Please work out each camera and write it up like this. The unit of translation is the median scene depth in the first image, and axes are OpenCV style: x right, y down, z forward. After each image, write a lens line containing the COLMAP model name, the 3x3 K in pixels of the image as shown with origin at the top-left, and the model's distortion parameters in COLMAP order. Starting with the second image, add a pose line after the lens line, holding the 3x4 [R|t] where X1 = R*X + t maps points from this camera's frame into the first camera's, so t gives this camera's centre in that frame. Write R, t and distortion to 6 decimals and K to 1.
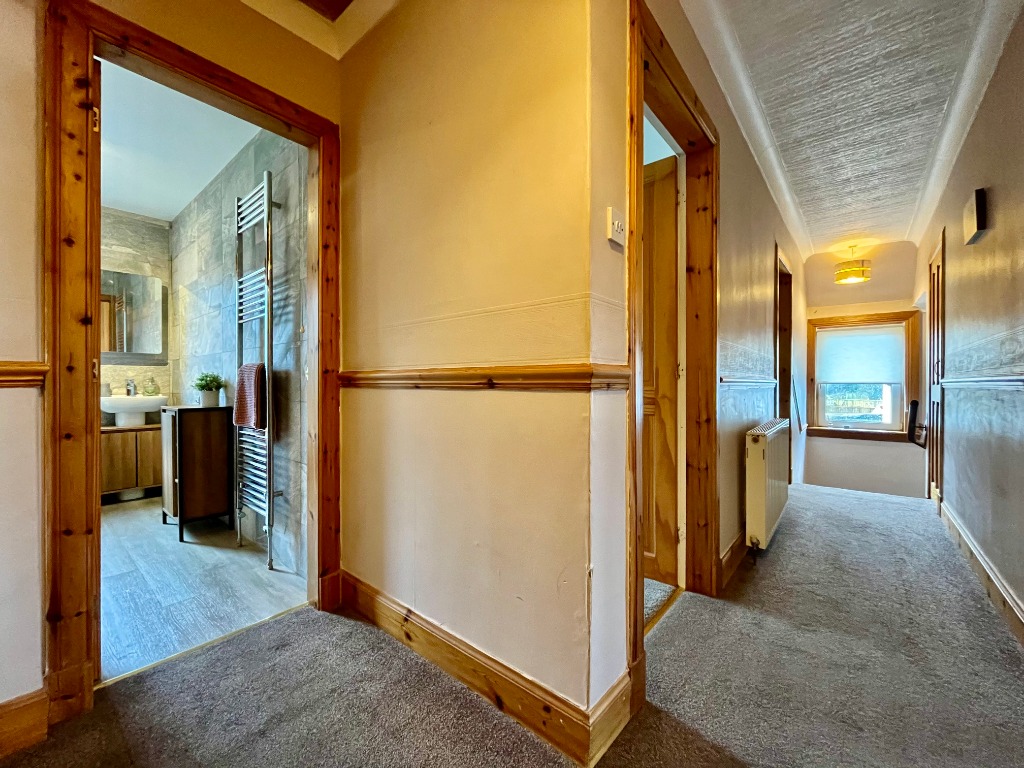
lens RADIAL K [[416.7, 0, 509.8], [0, 416.7, 384.5], [0, 0, 1]] dist [-0.006858, 0.000452]
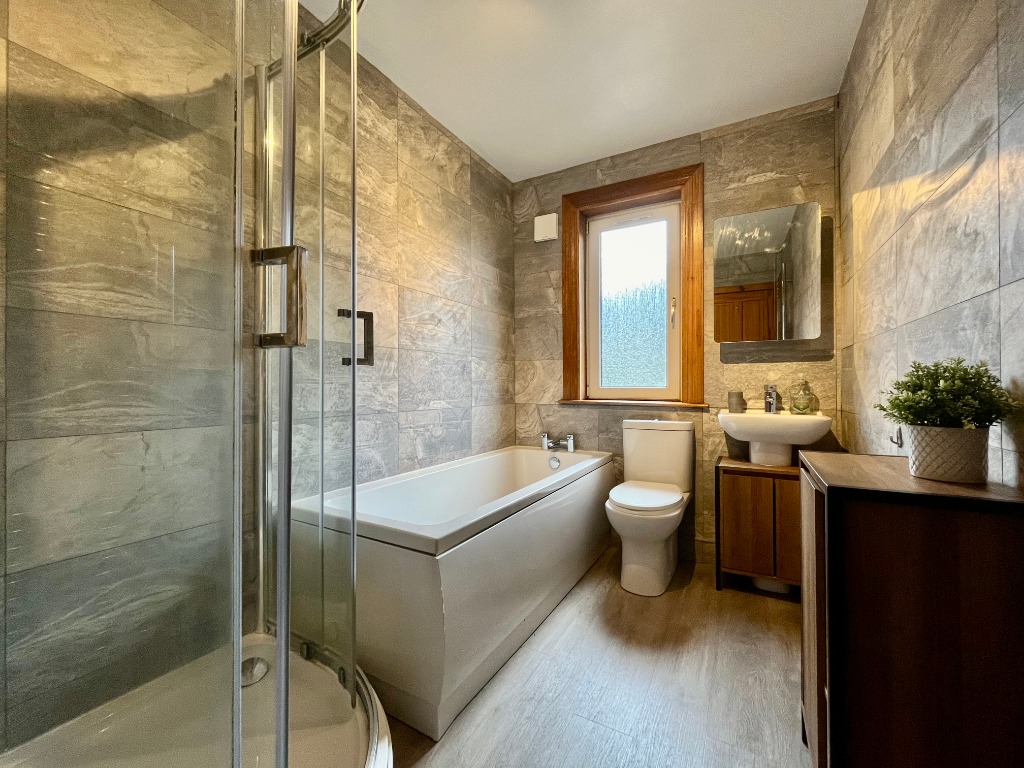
lens RADIAL K [[416.7, 0, 509.2], [0, 416.7, 385.8], [0, 0, 1]] dist [-0.006858, 0.000452]
pose [[0.186037, -0.003665, -0.982536, -0.390476], [-0.003660, 0.999984, -0.004423, -0.007672], [0.982536, 0.004419, 0.186020, 0.510531]]
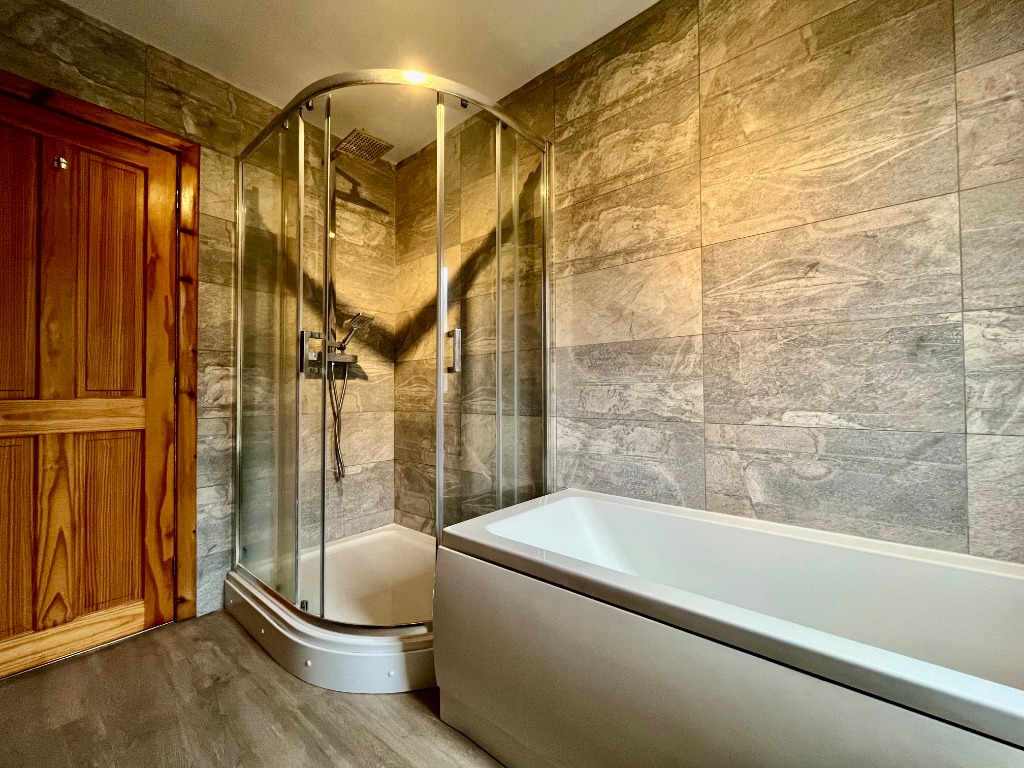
lens RADIAL K [[416.7, 0, 510.9], [0, 416.7, 386.4], [0, 0, 1]] dist [-0.006858, 0.000452]
pose [[-0.999989, 0.003047, -0.003573, -0.795119], [0.003089, 0.999925, -0.011813, -0.005267], [0.003537, -0.011824, -0.999924, 0.882406]]
